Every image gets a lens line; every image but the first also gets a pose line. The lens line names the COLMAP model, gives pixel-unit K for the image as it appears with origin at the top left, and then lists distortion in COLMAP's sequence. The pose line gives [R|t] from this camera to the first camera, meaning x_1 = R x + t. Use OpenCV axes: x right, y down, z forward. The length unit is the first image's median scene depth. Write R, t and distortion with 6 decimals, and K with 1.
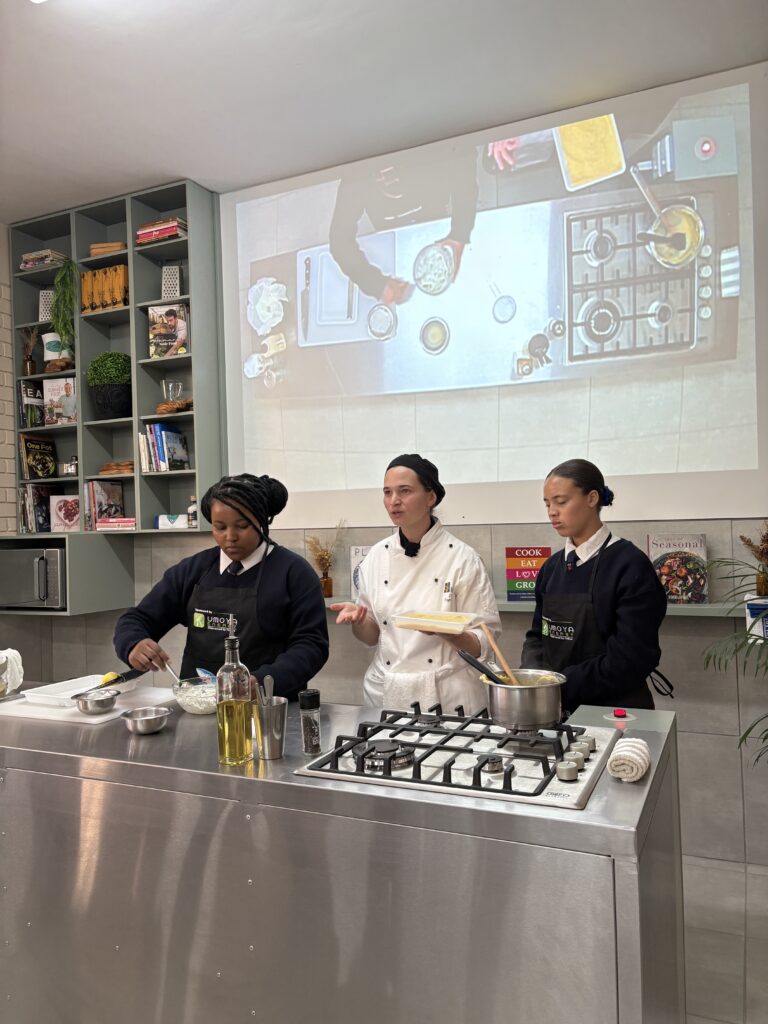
lens RADIAL K [[782.2, 0, 384.0], [0, 782.2, 512.0], [0, 0, 1]] dist [0.076781, -0.108387]
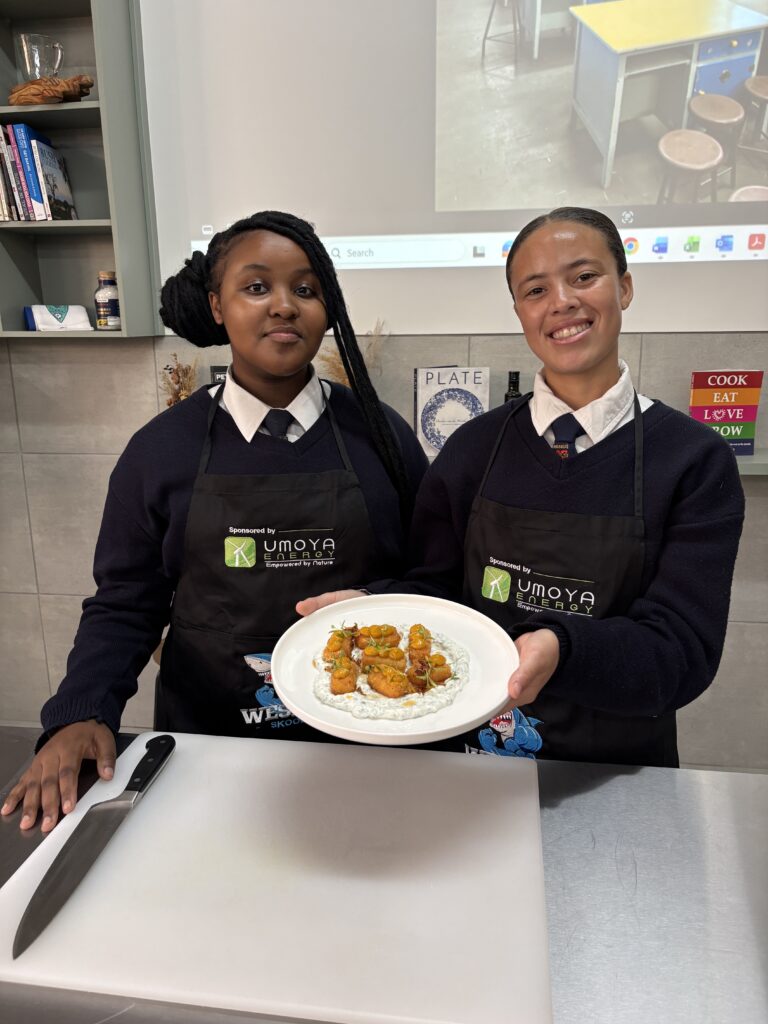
lens RADIAL K [[782.2, 0, 384.0], [0, 782.2, 512.0], [0, 0, 1]] dist [0.076781, -0.108387]
pose [[0.953043, -0.053844, 0.298009, -0.228688], [-0.021383, 0.969645, 0.243581, 0.004101], [-0.302078, -0.238516, 0.922962, 0.381937]]
